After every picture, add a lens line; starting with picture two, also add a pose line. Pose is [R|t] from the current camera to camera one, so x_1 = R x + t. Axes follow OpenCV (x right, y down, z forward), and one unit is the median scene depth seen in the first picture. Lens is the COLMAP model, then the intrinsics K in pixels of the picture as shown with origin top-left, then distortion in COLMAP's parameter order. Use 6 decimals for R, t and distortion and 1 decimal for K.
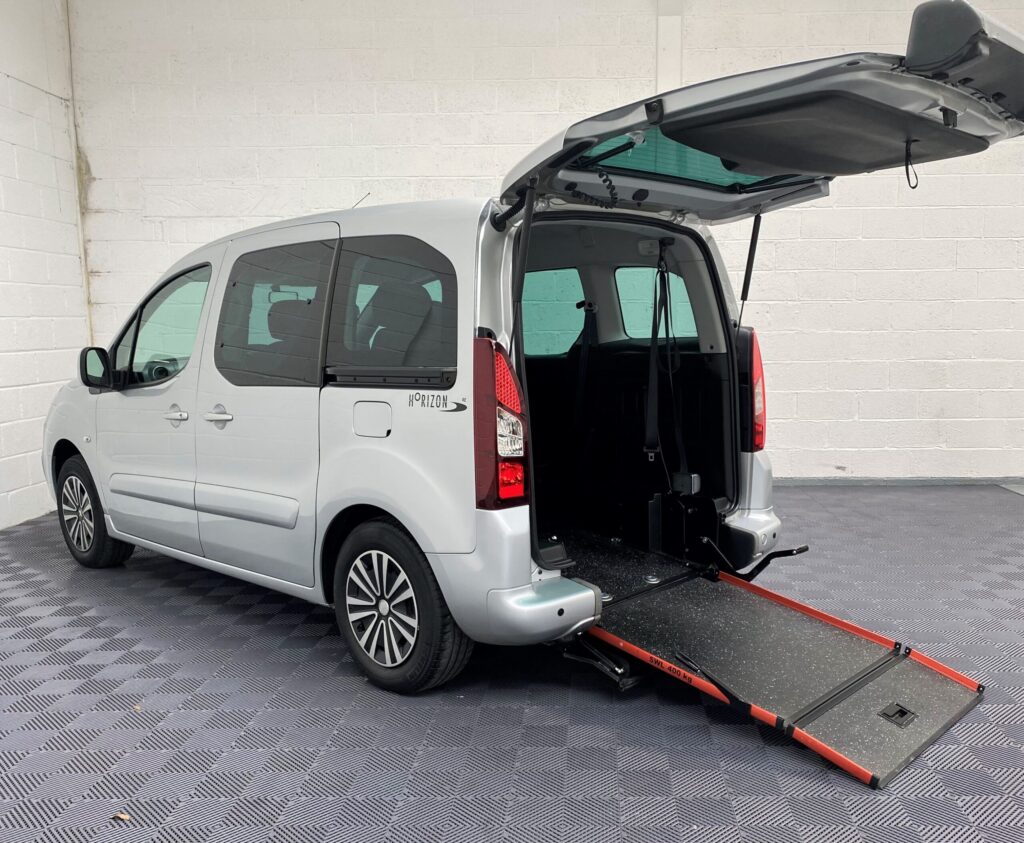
lens RADIAL K [[873.3, 0, 567.4], [0, 873.3, 465.1], [0, 0, 1]] dist [0.034852, 0.008499]
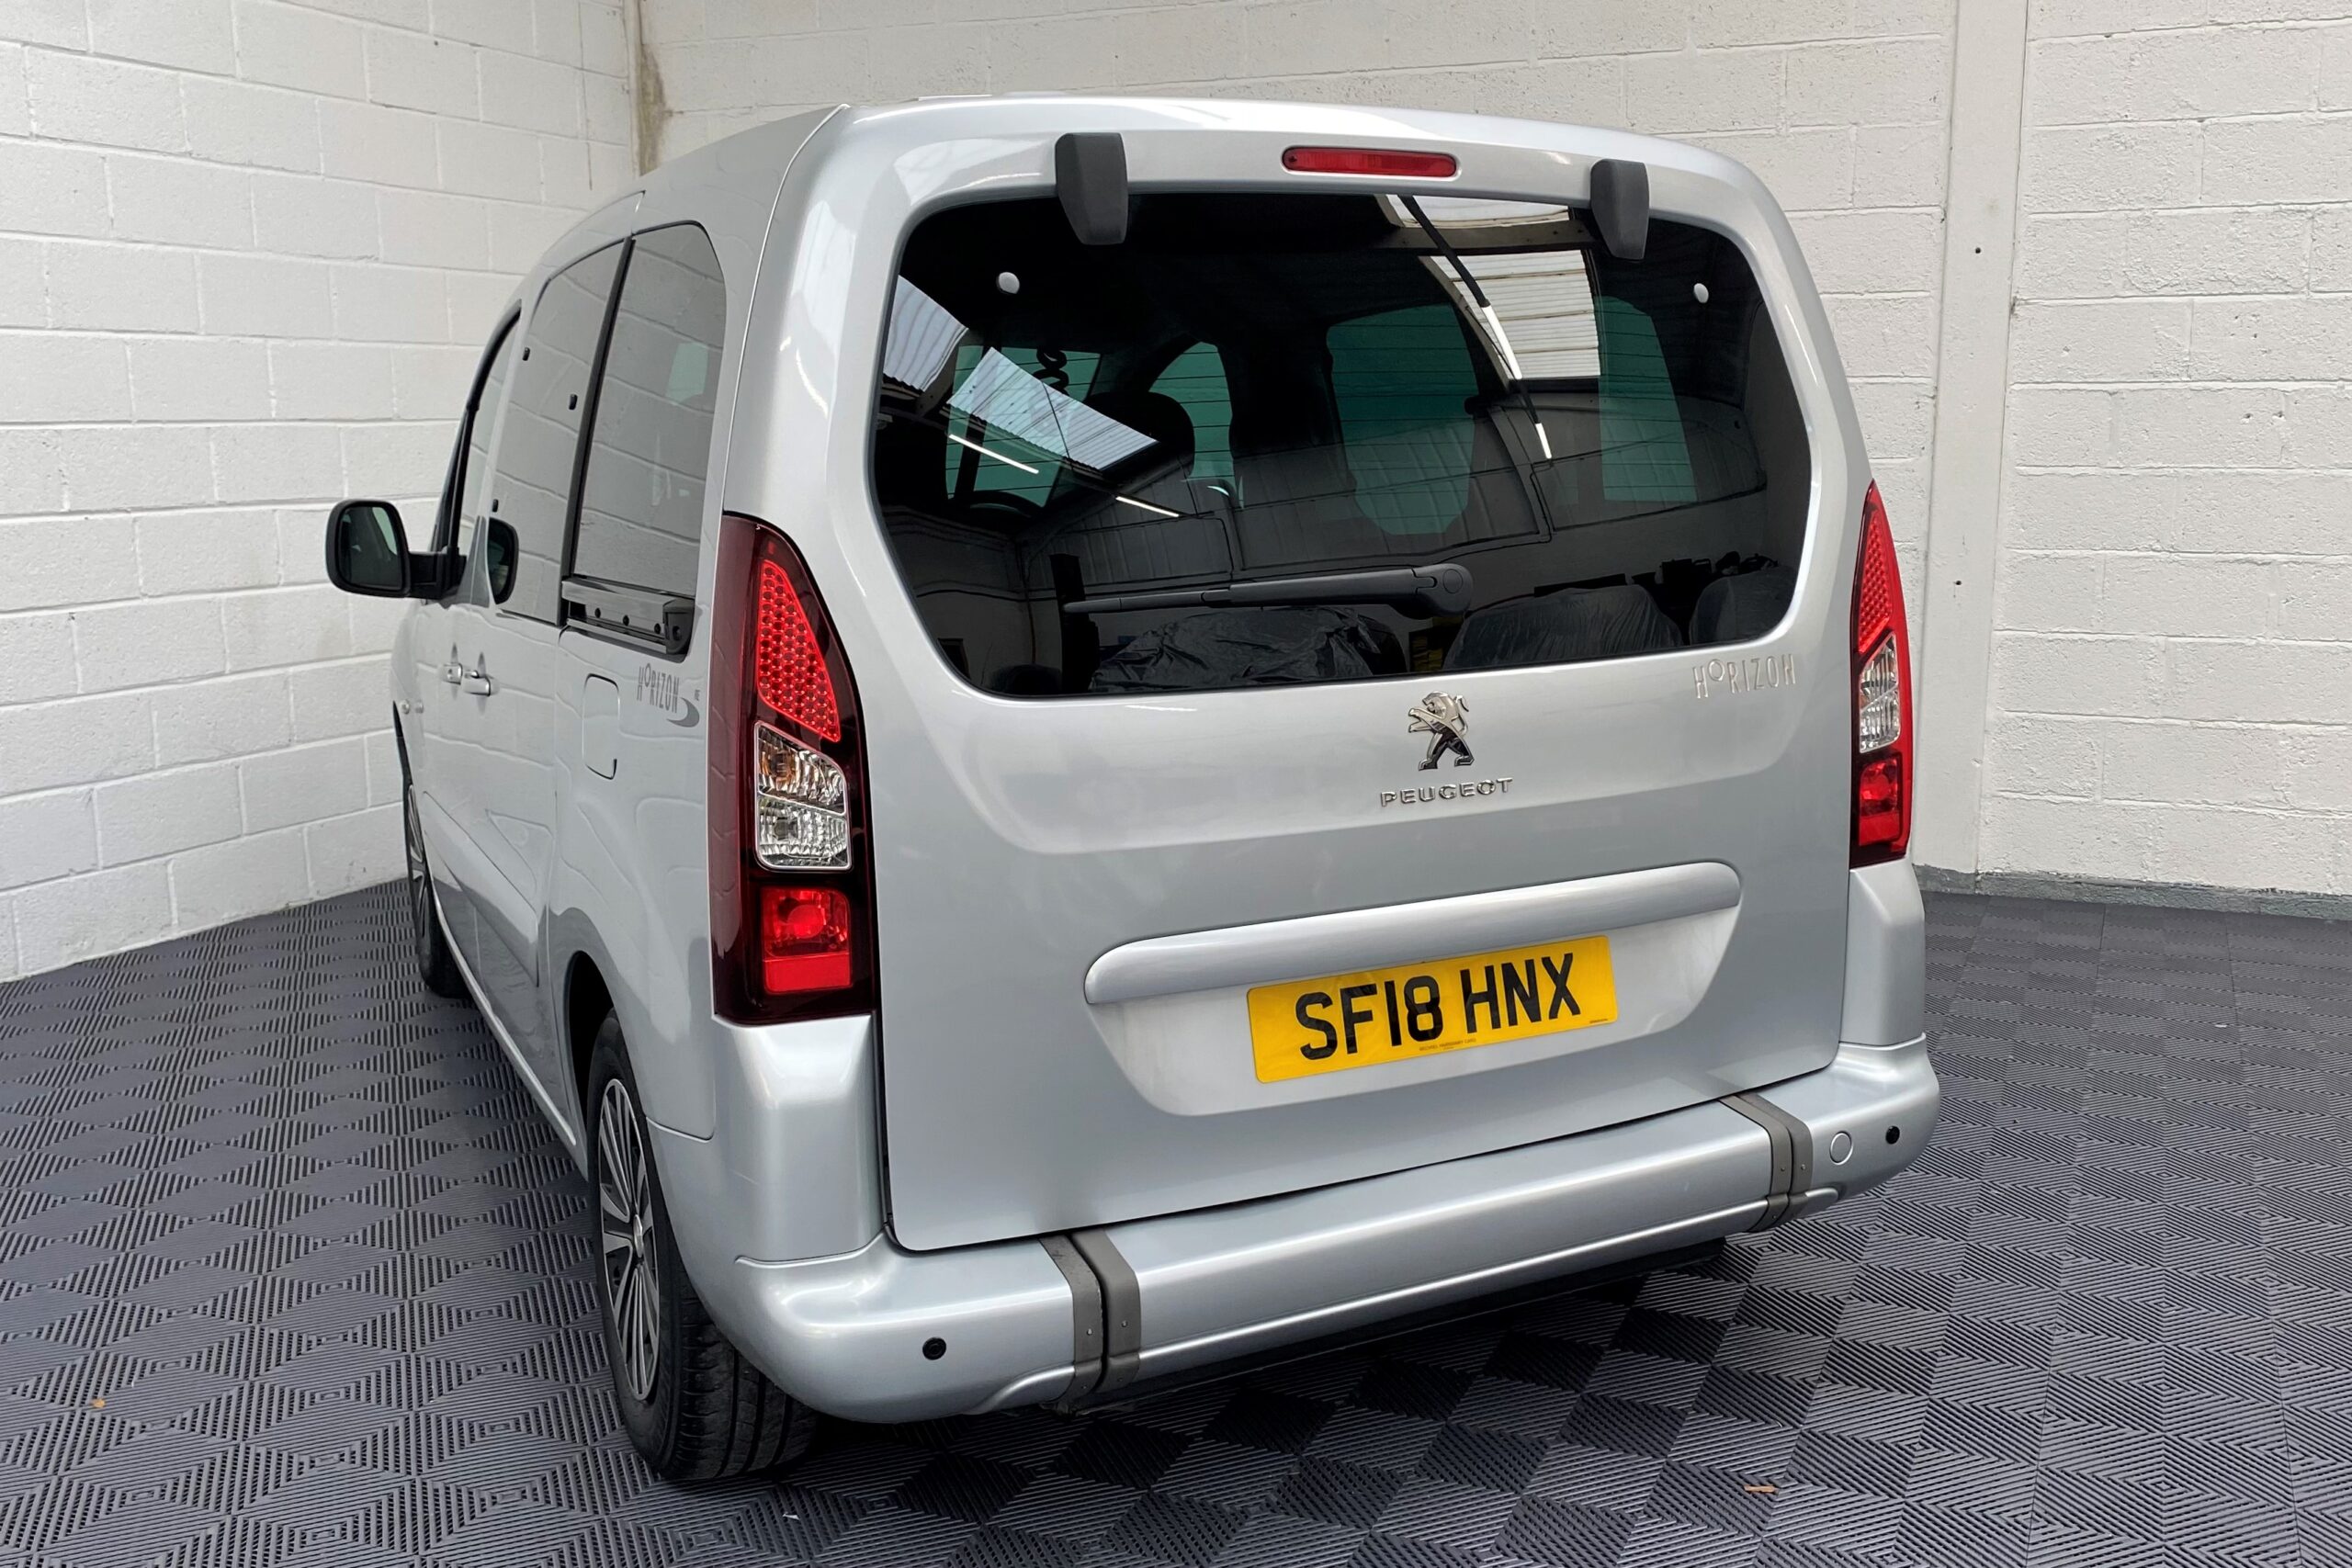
lens RADIAL K [[2018.9, 0, 1341.1], [0, 2018.9, 781.1], [0, 0, 1]] dist [0.046447, -0.007756]
pose [[0.948745, 0.062635, -0.309775, 0.257644], [-0.058151, 0.998026, 0.023698, -0.052516], [0.310648, -0.004470, 0.950514, 0.222739]]
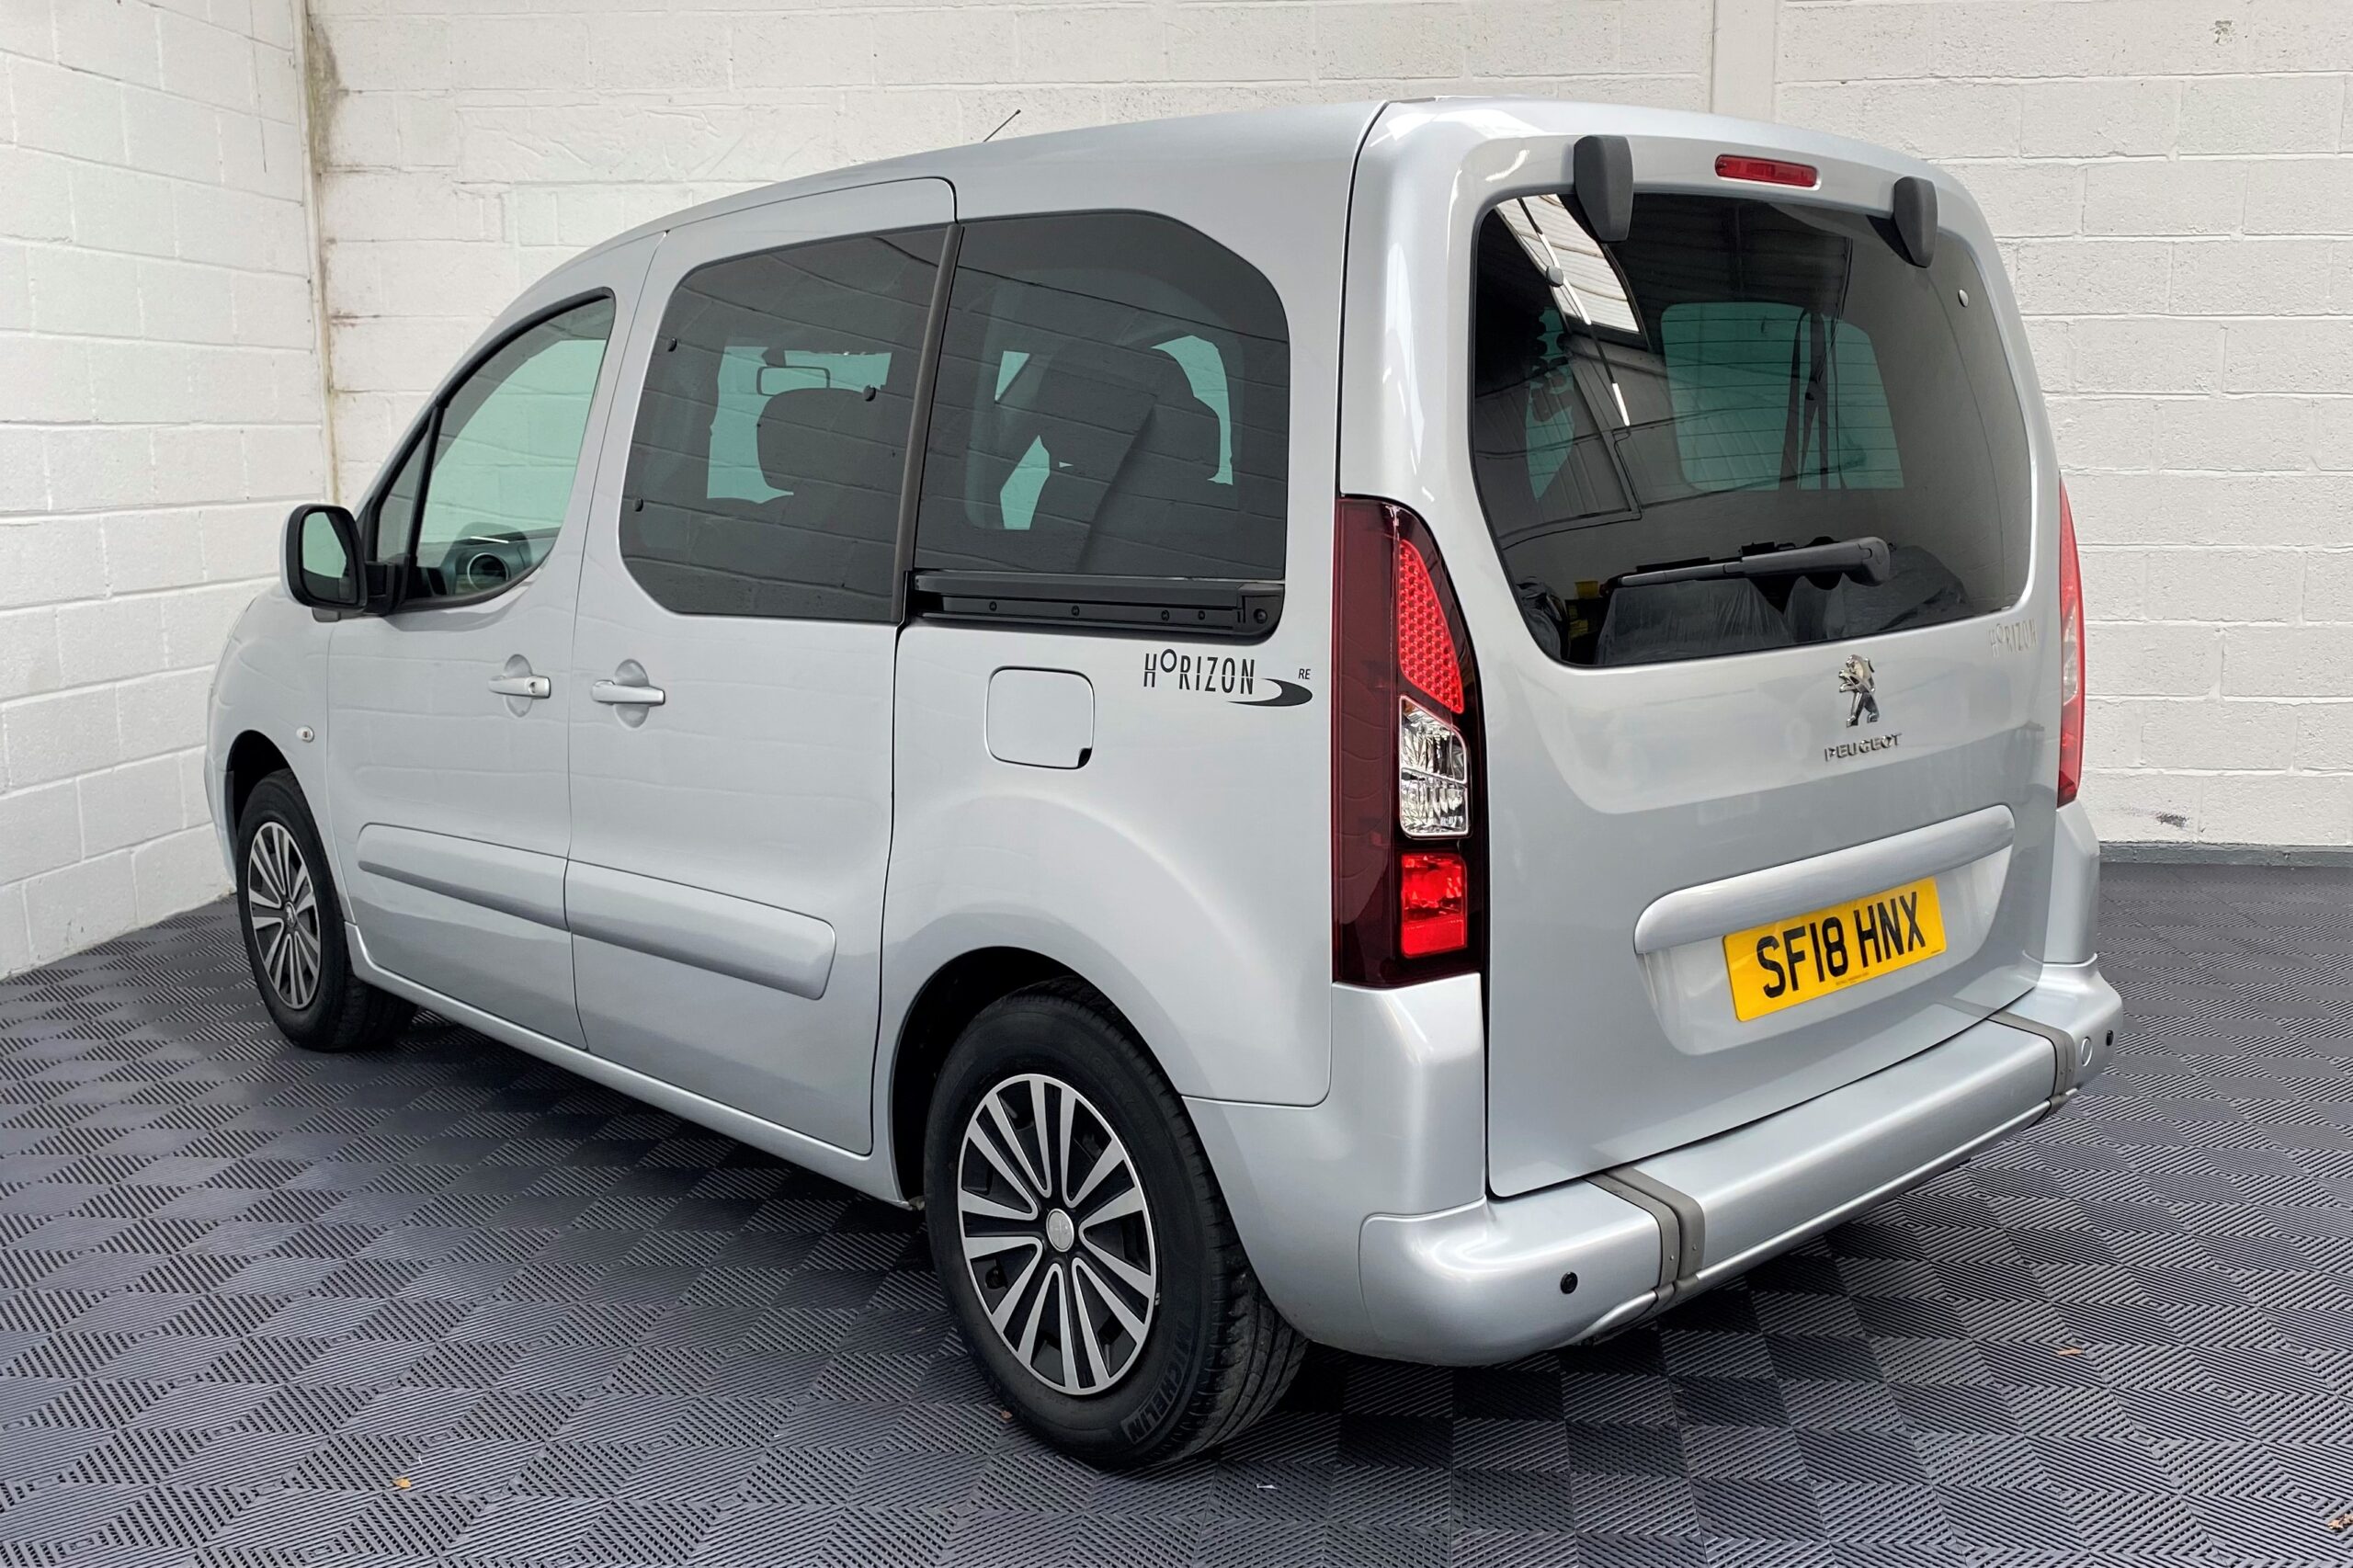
lens RADIAL K [[2010.9, 0, 1288.4], [0, 2010.9, 785.7], [0, 0, 1]] dist [0.048868, -0.011305]
pose [[0.997956, 0.017910, -0.061338, -0.052817], [-0.017397, 0.999809, 0.008899, -0.026141], [0.061486, -0.007813, 0.998077, 0.131793]]
